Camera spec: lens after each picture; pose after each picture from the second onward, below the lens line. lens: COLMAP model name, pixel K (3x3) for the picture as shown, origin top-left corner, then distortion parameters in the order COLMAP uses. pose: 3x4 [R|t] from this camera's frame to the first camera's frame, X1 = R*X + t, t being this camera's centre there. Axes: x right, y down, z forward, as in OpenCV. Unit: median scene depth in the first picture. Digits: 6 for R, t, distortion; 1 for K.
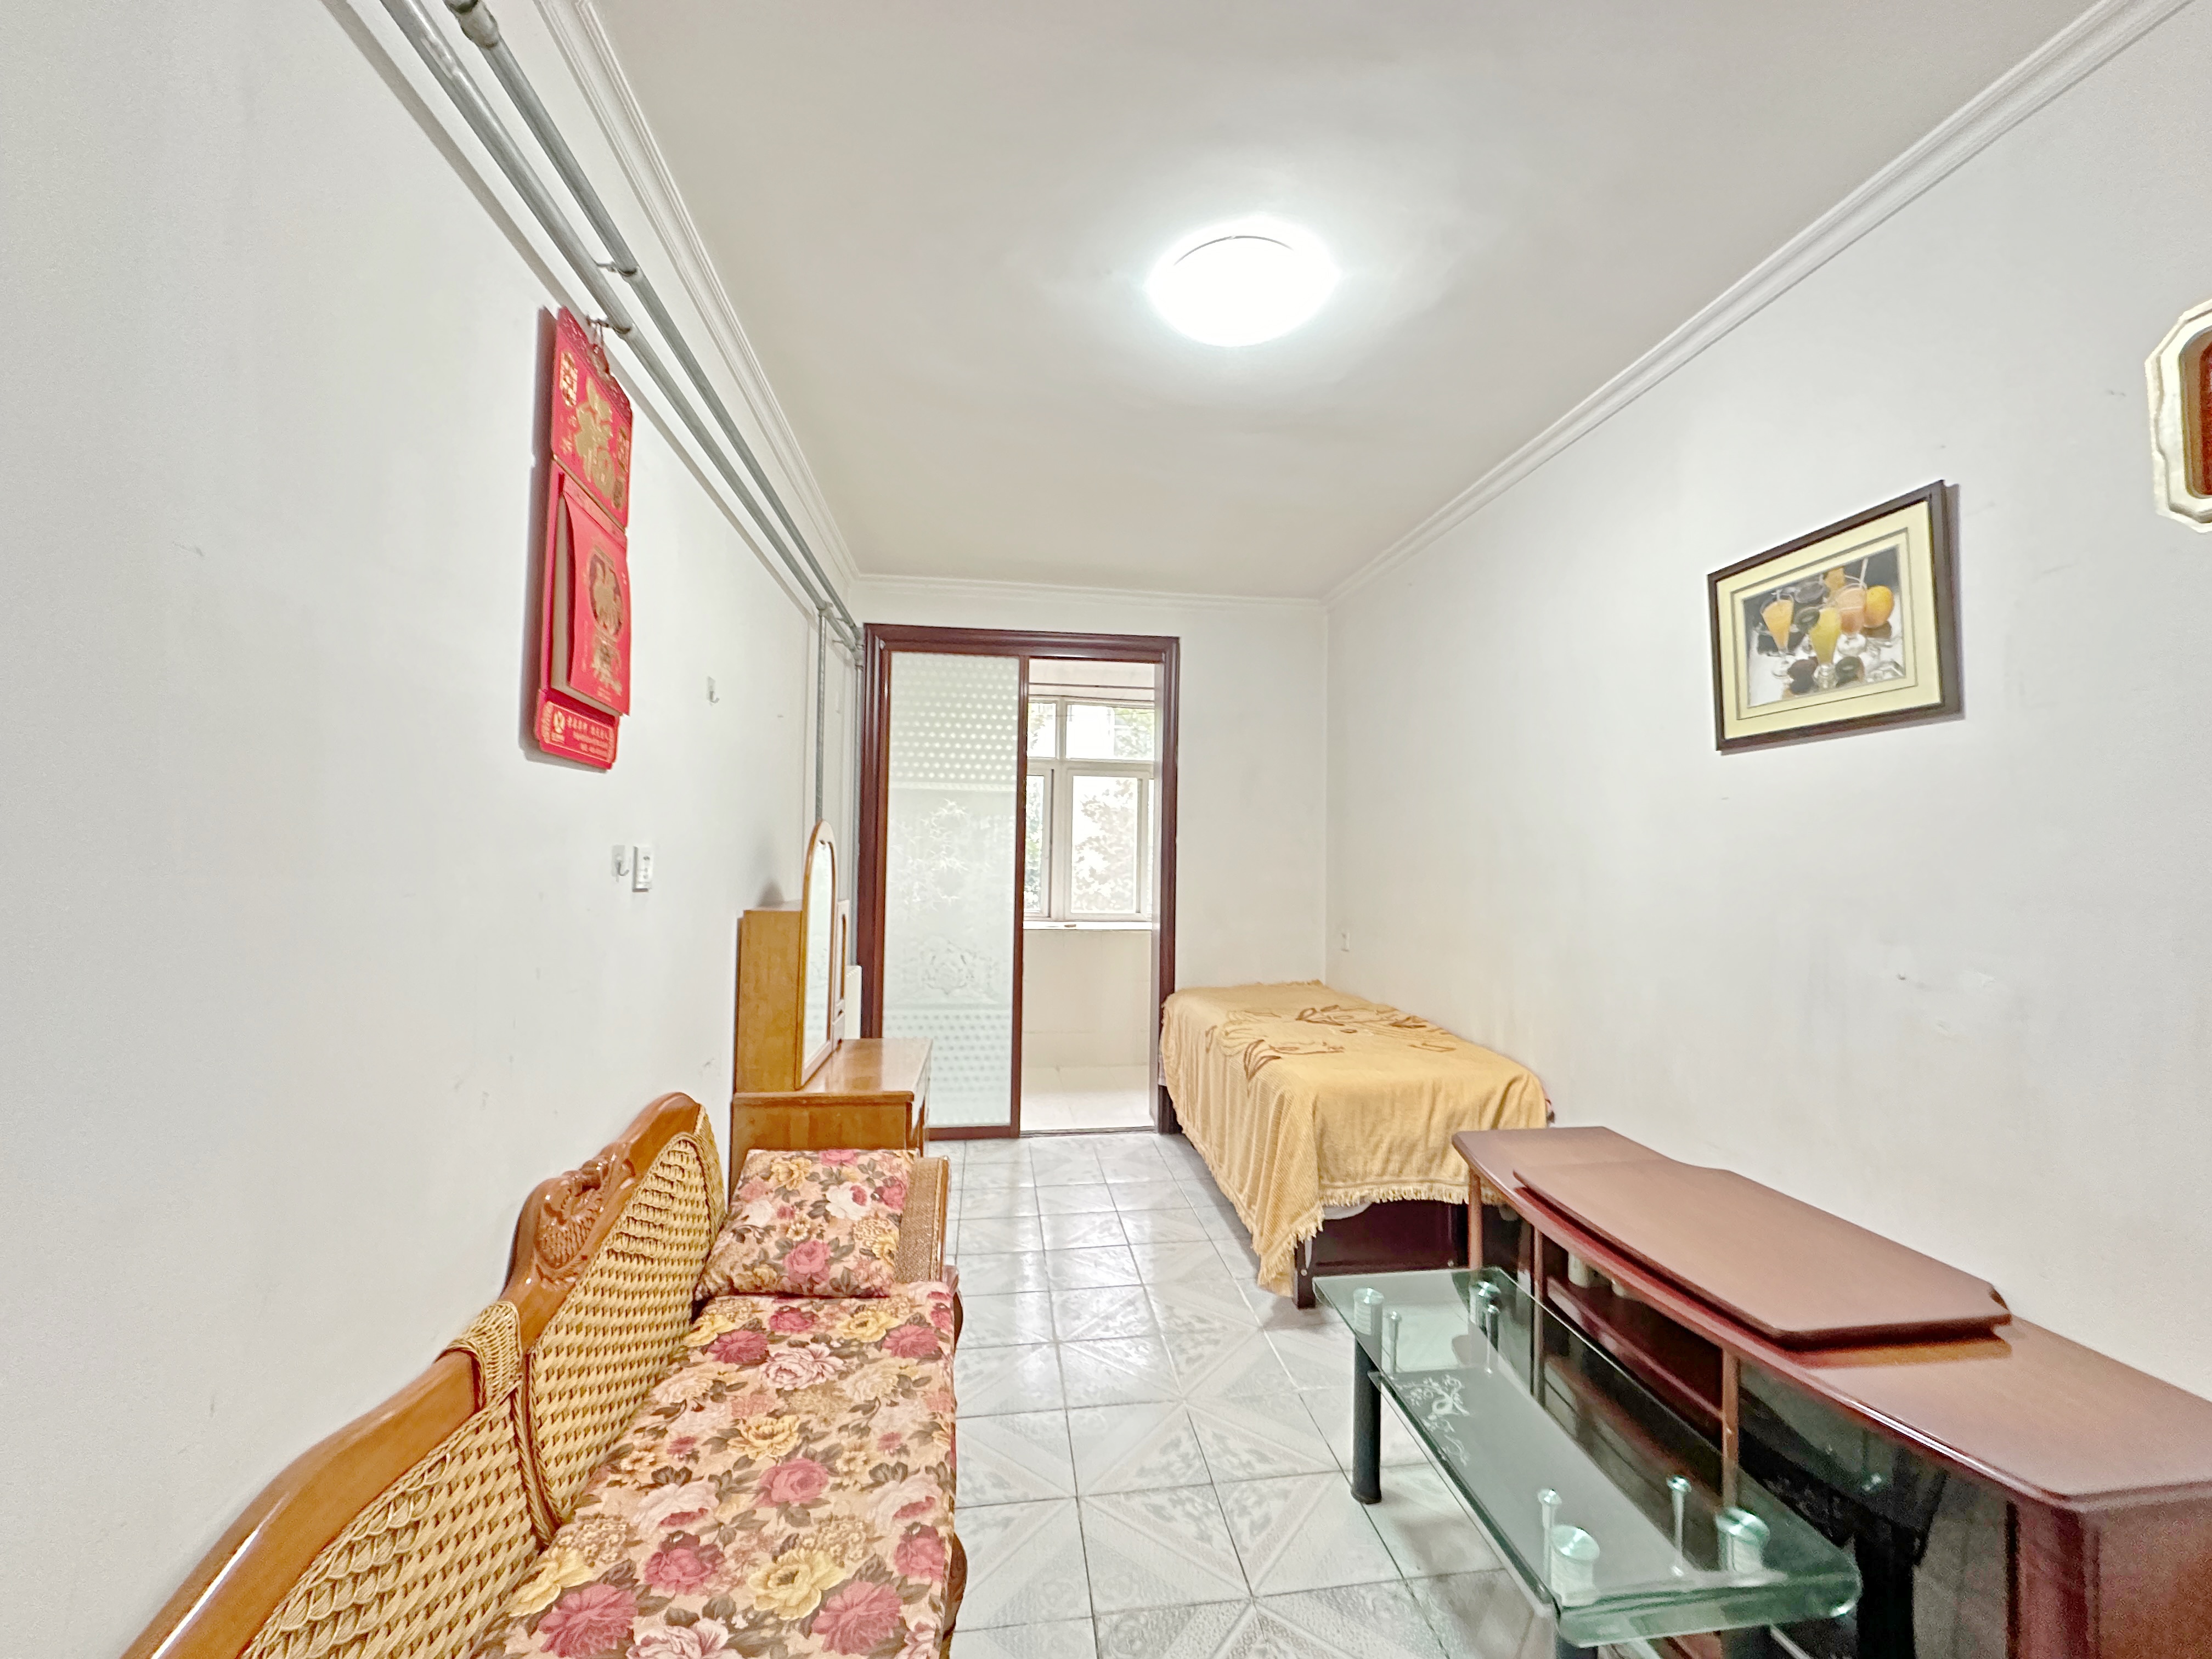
lens RADIAL K [[886.7, 0, 1109.5], [0, 886.7, 816.7], [0, 0, 1]] dist [0.004631, 0.000138]
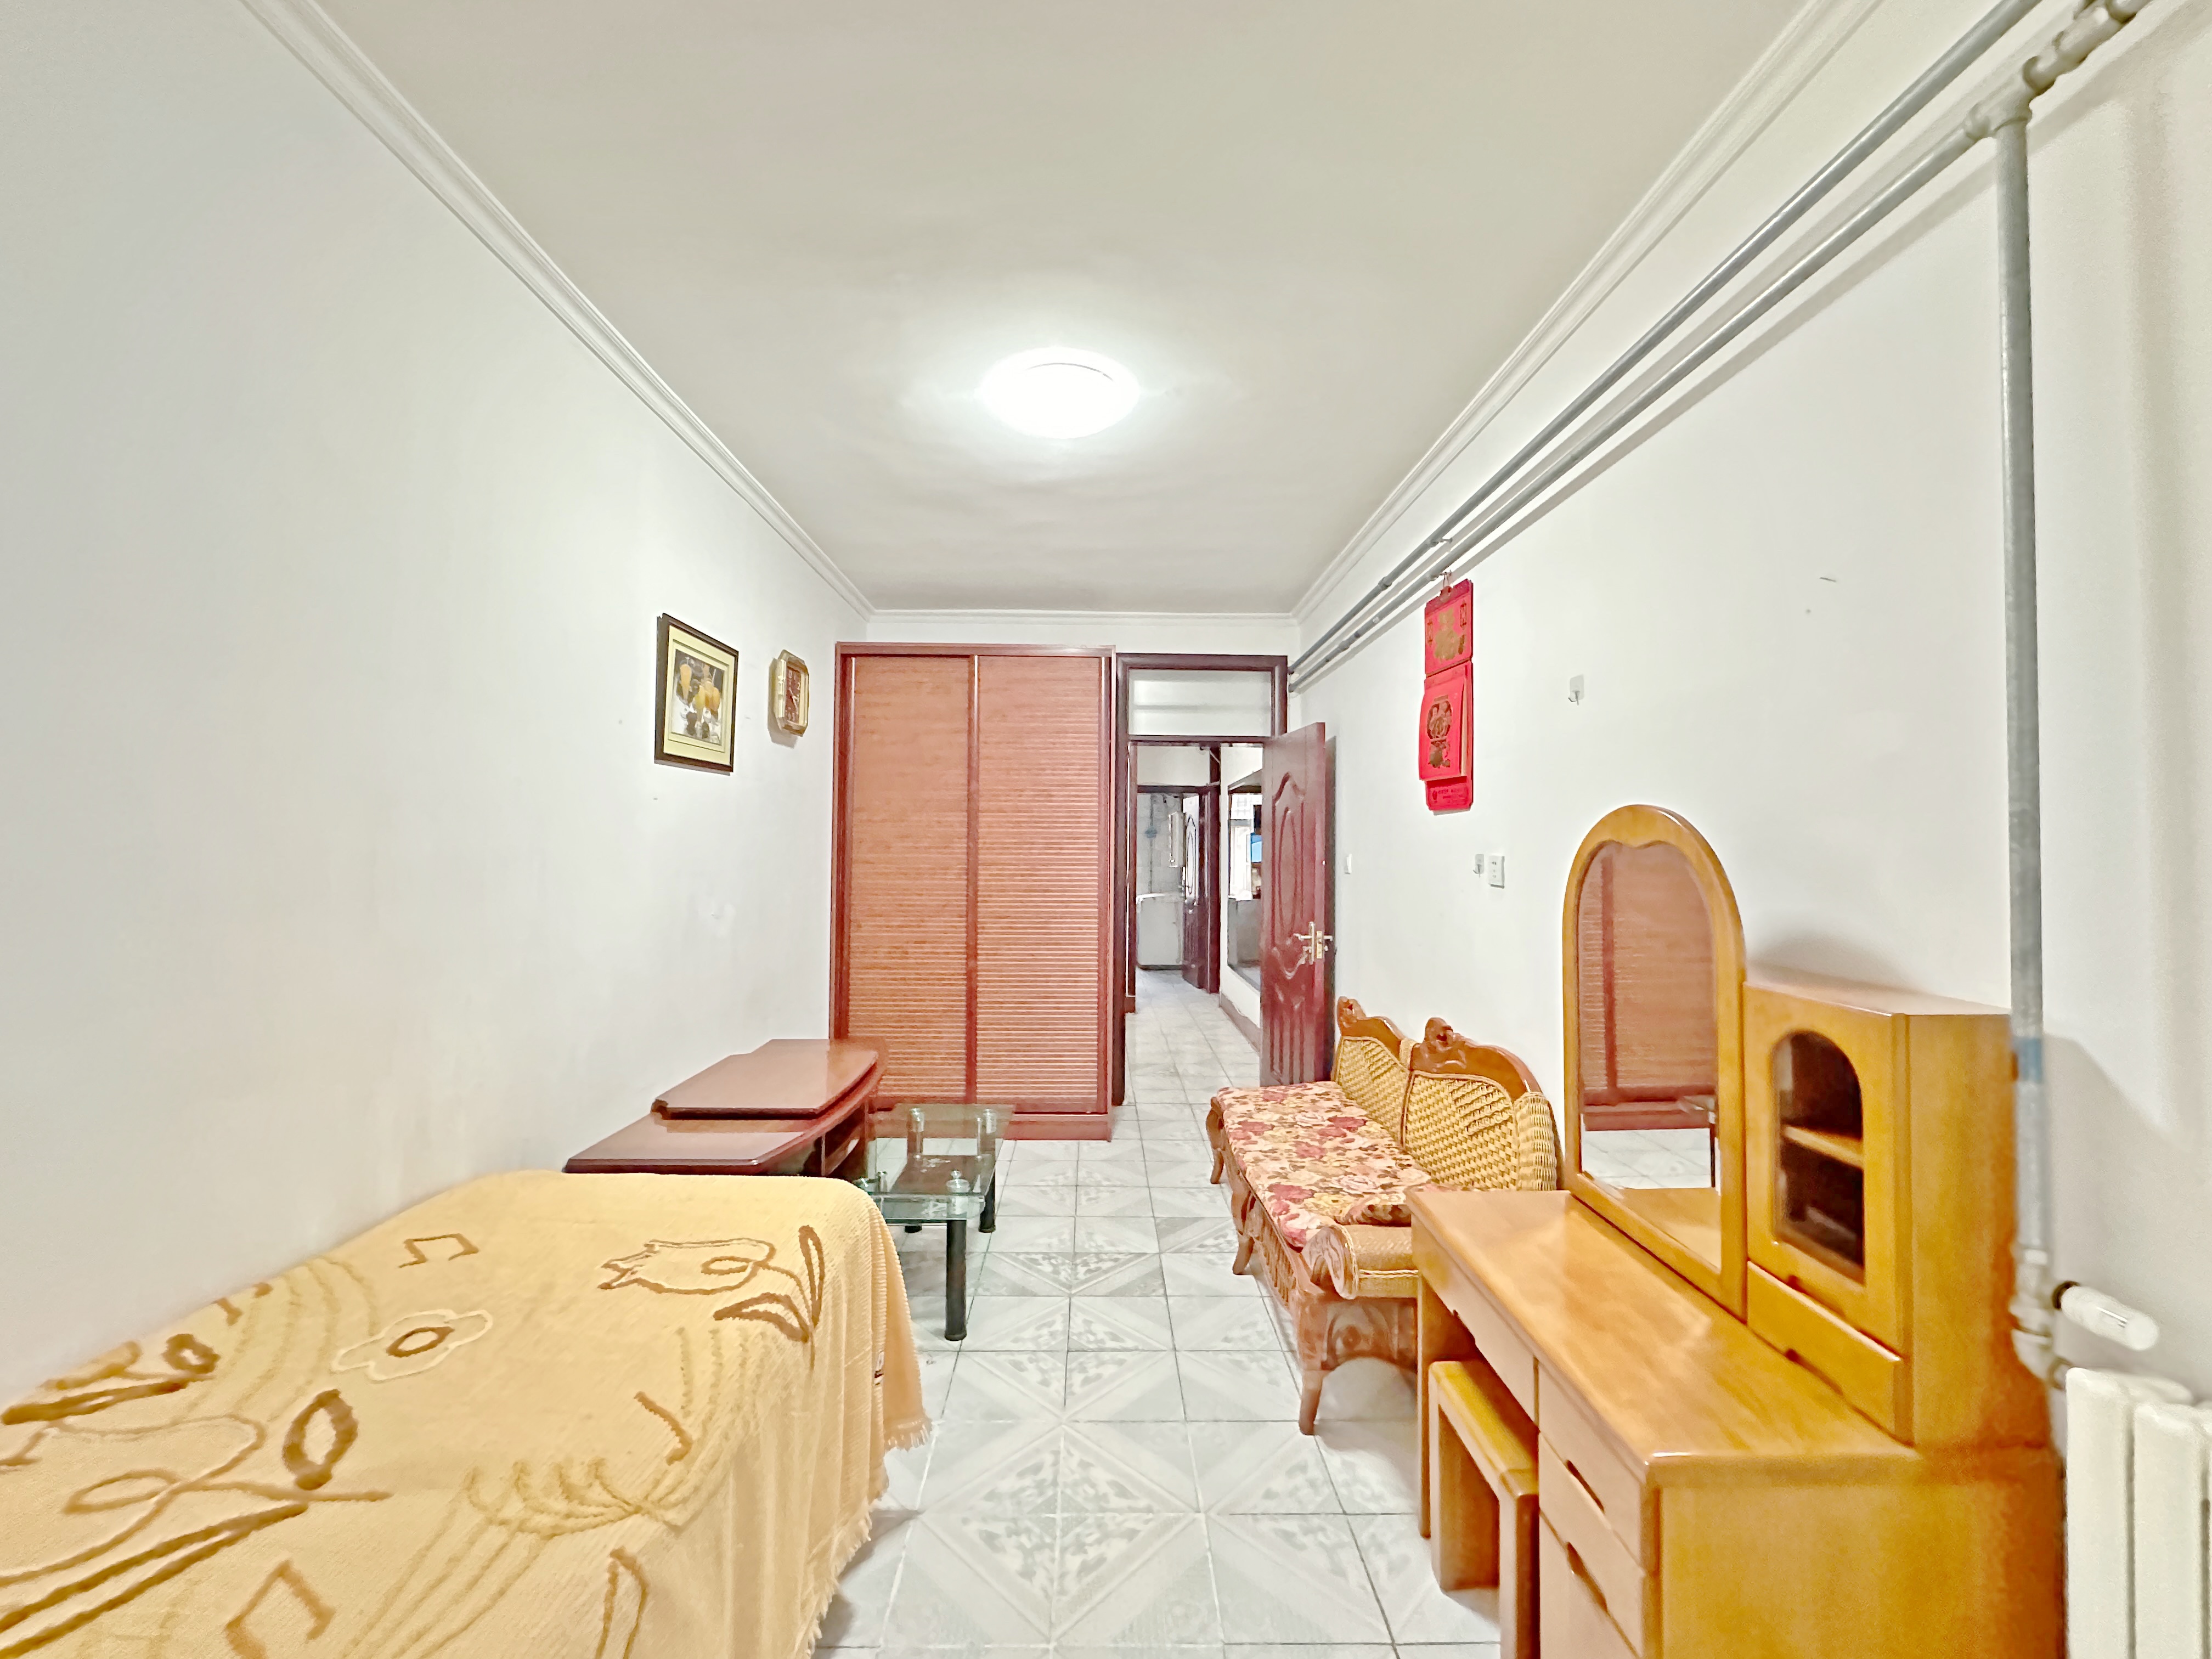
lens RADIAL K [[886.7, 0, 1110.1], [0, 886.7, 836.3], [0, 0, 1]] dist [0.004631, 0.000138]
pose [[-0.992406, -0.029475, 0.119418, -0.092135], [-0.036672, 0.997612, -0.058524, 0.119631], [-0.117408, -0.062459, -0.991118, 2.731958]]
